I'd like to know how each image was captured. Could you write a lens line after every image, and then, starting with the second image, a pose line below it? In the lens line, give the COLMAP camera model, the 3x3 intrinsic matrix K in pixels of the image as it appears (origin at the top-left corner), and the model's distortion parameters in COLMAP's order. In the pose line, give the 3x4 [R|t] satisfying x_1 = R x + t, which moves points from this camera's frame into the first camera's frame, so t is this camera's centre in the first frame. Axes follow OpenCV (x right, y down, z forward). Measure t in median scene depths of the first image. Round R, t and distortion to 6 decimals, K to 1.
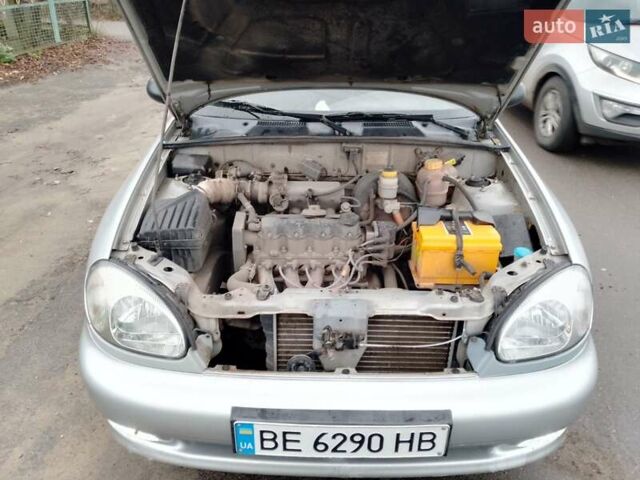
lens RADIAL K [[510.5, 0, 320.0], [0, 510.5, 240.0], [0, 0, 1]] dist [-0.005690, -0.005342]
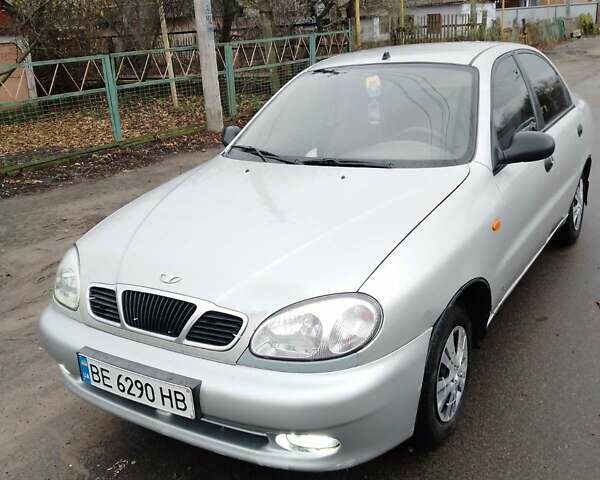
lens RADIAL K [[637.4, 0, 300.0], [0, 637.4, 240.0], [0, 0, 1]] dist [0.008896, -0.034811]
pose [[0.845558, 0.099922, -0.524450, 1.067836], [-0.173714, 0.980368, -0.093289, 0.084270], [0.504832, 0.169985, 0.846315, -0.221165]]
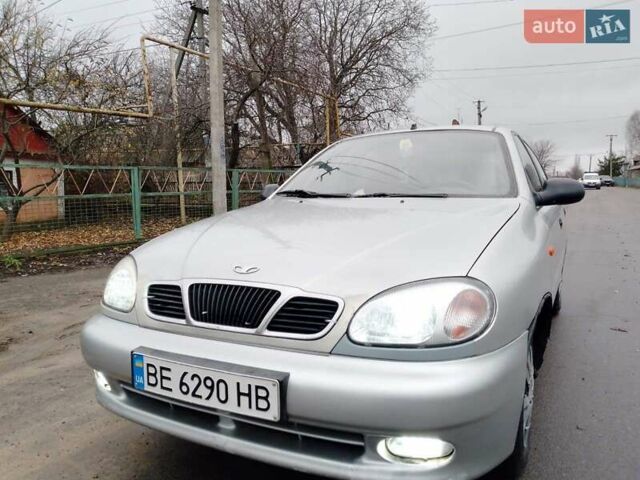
lens RADIAL K [[510.5, 0, 320.0], [0, 510.5, 240.0], [0, 0, 1]] dist [-0.005690, -0.005342]
pose [[0.891005, 0.026413, -0.453225, 0.674594], [-0.190096, 0.928283, -0.319615, 0.345588], [0.412279, 0.370935, 0.832126, 0.034135]]
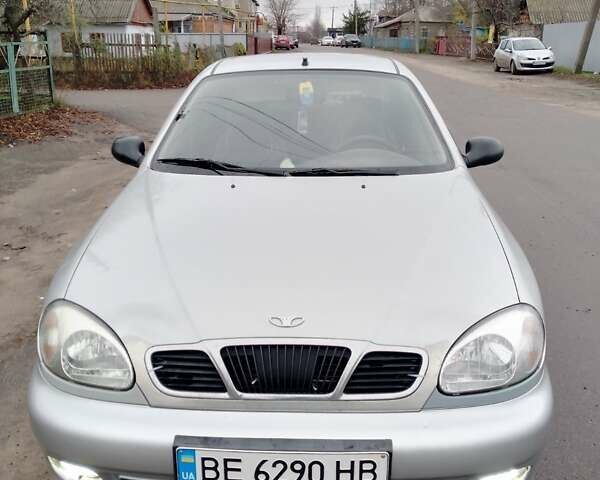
lens RADIAL K [[637.4, 0, 300.0], [0, 637.4, 240.0], [0, 0, 1]] dist [0.008896, -0.034811]
pose [[0.999474, -0.001685, -0.032374, 0.100632], [-0.003956, 0.984844, -0.173399, 0.140641], [0.032175, 0.173436, 0.984319, -0.265448]]
